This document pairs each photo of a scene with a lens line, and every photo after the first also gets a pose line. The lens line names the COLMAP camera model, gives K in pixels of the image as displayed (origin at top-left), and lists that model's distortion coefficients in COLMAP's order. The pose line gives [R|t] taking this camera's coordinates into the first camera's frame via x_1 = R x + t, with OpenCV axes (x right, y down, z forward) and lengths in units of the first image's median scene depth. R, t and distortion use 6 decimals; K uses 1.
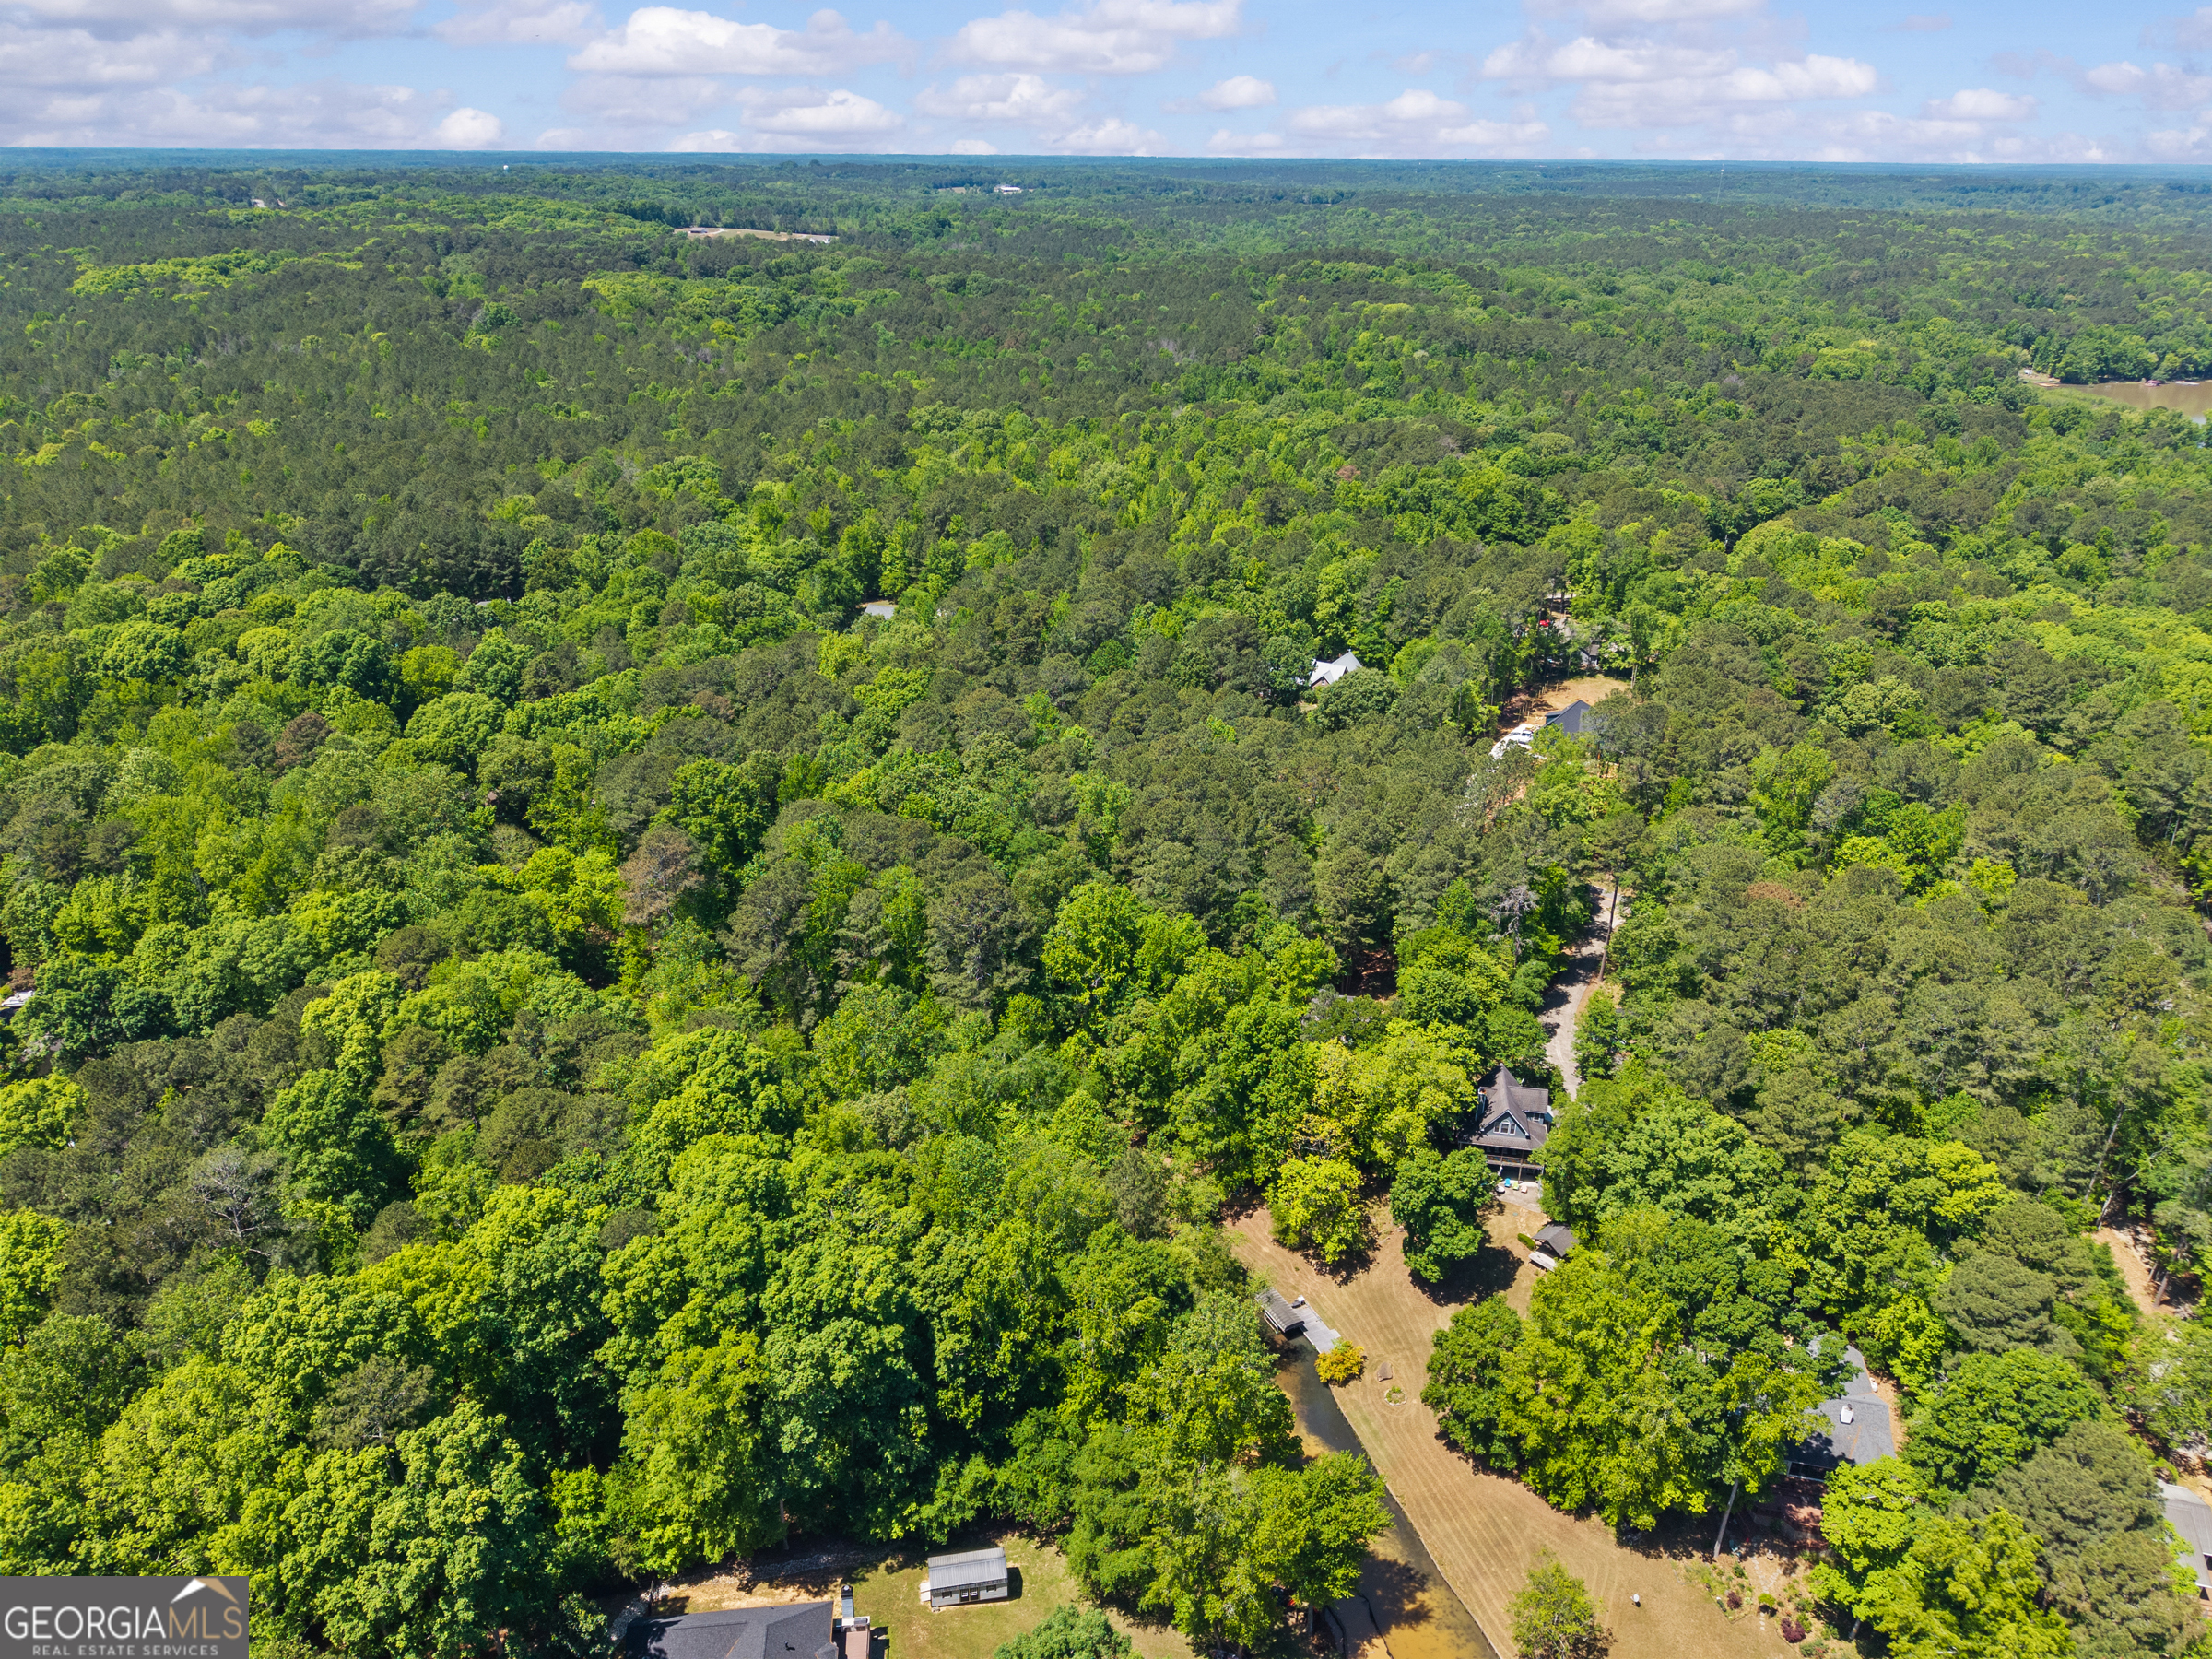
lens RADIAL K [[1477.6, 0, 1104.6], [0, 1477.6, 836.2], [0, 0, 1]] dist [0.014551, -0.009514]
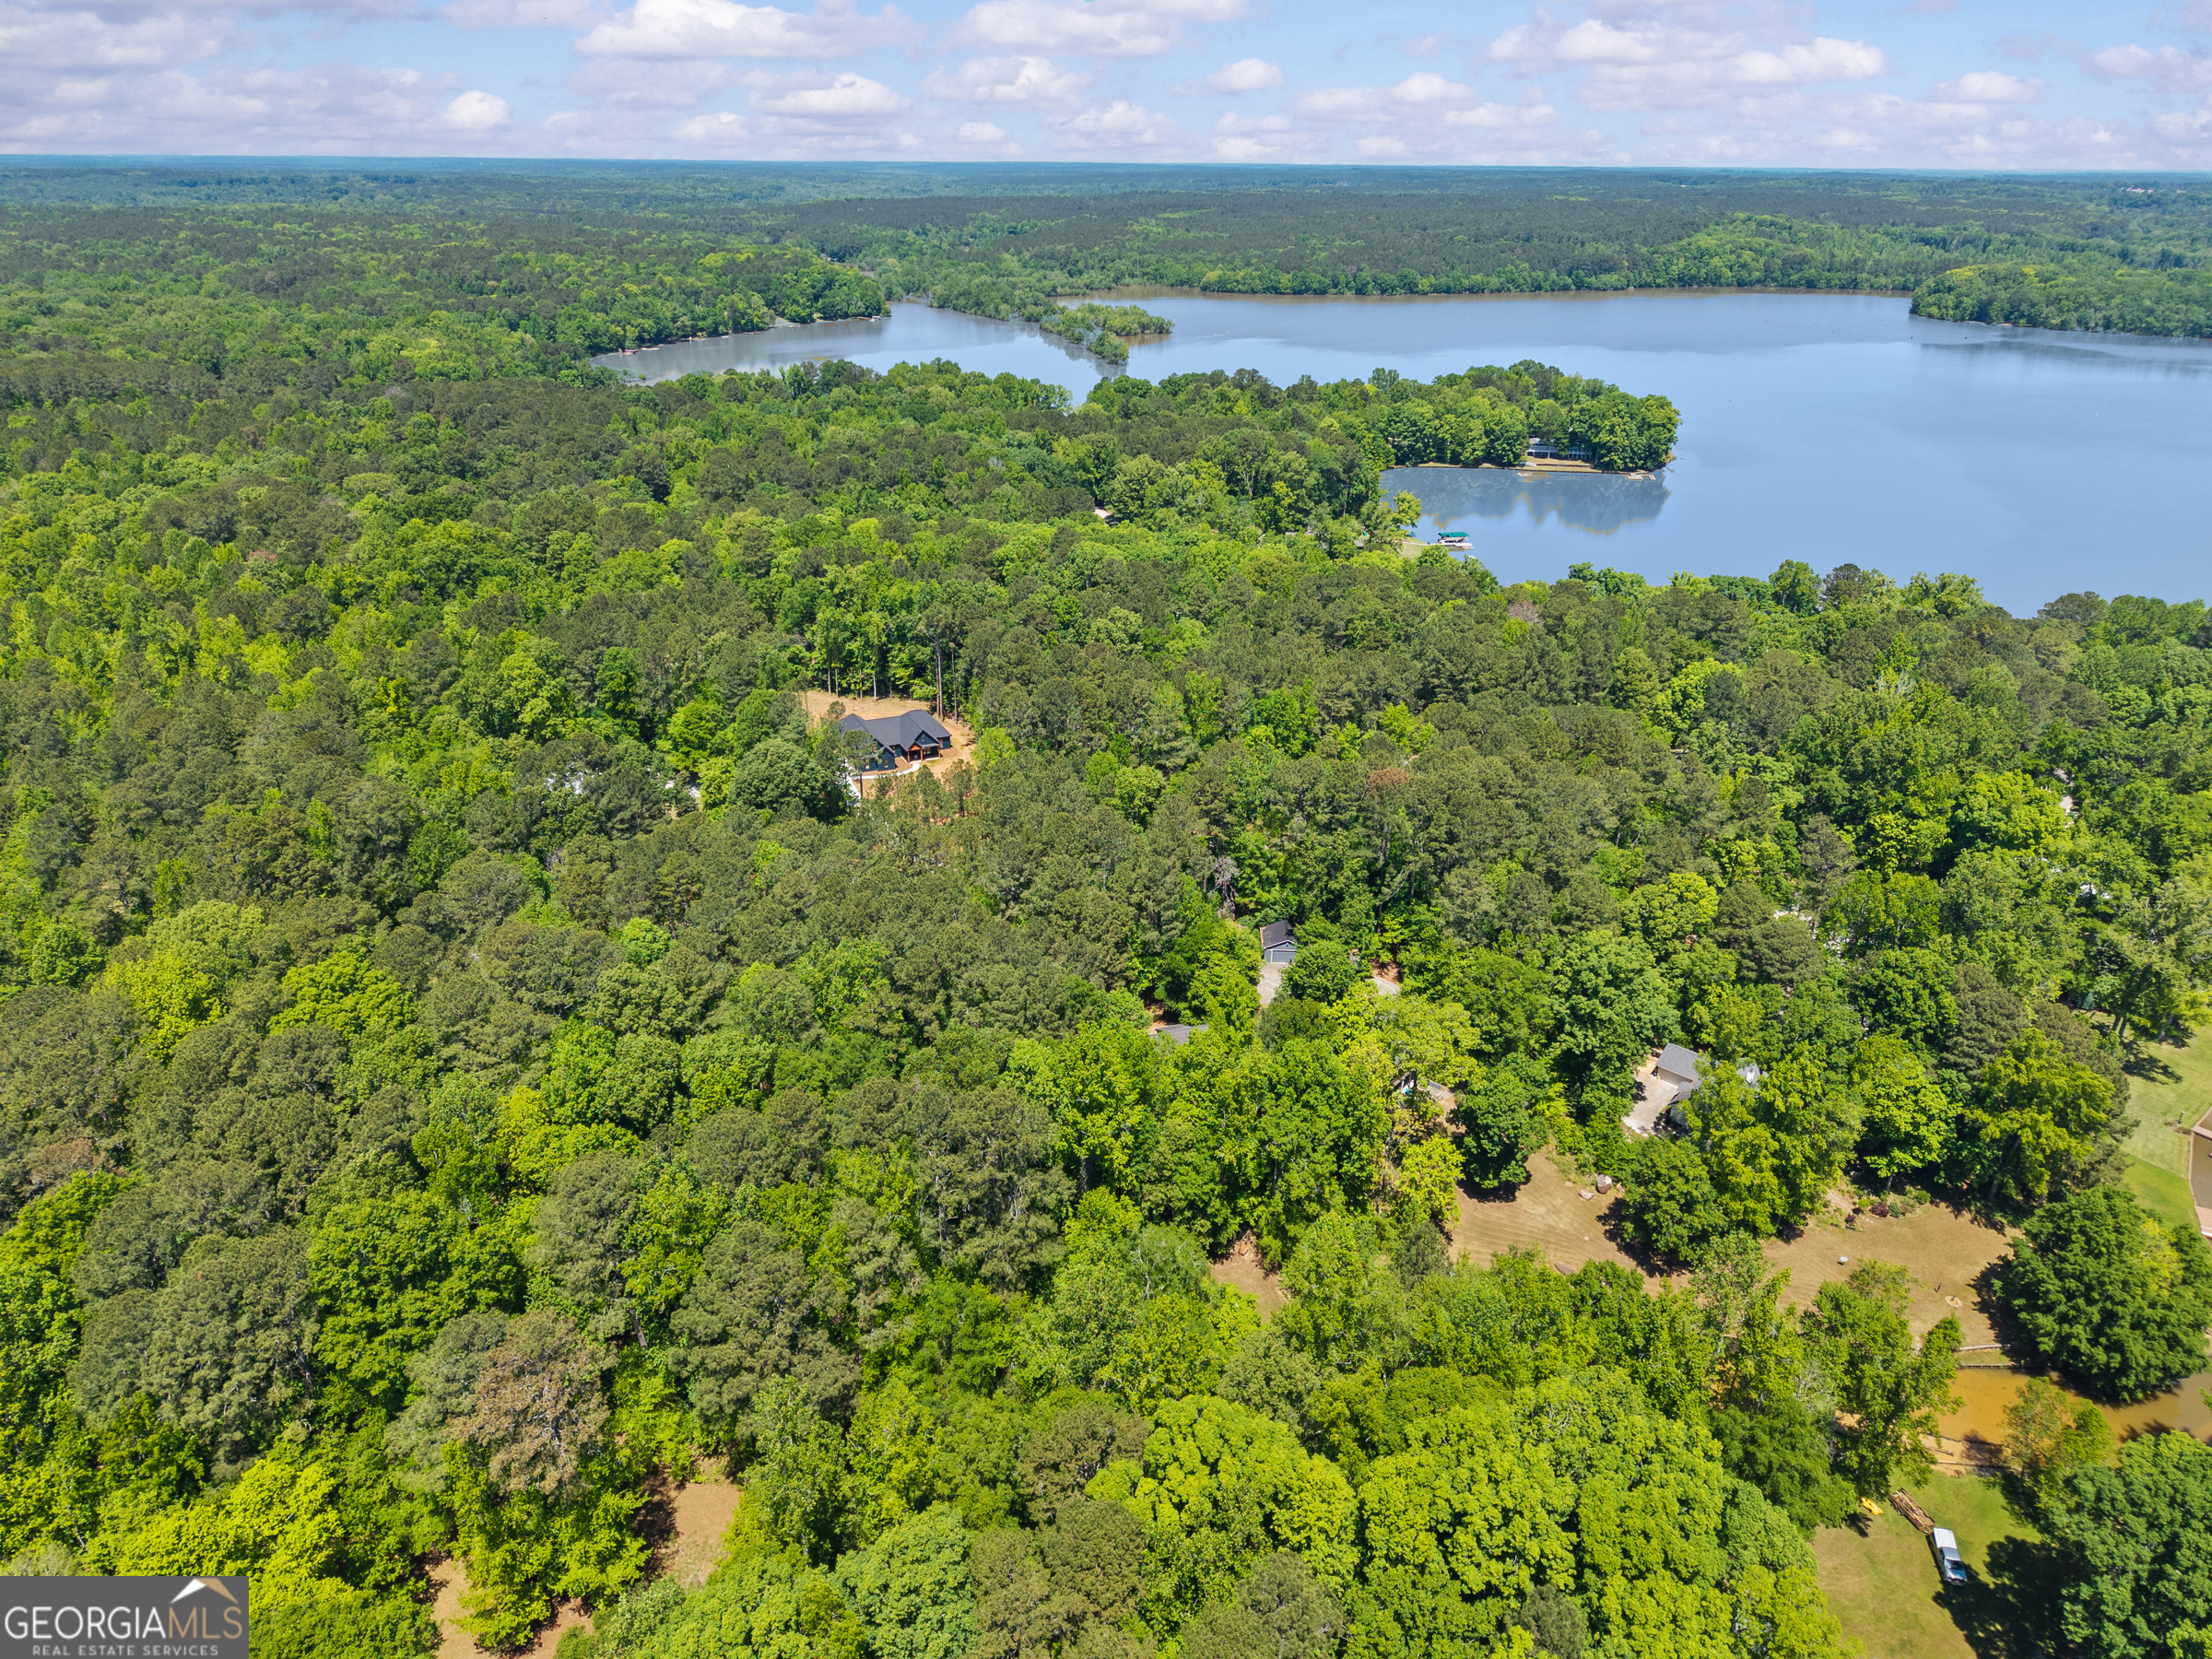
lens RADIAL K [[1477.6, 0, 1104.6], [0, 1477.6, 836.2], [0, 0, 1]] dist [0.014551, -0.009514]
pose [[0.510486, -0.362055, 0.779949, -0.594690], [0.358639, 0.914027, 0.189561, -0.217243], [-0.781525, 0.182952, 0.596445, 0.446355]]
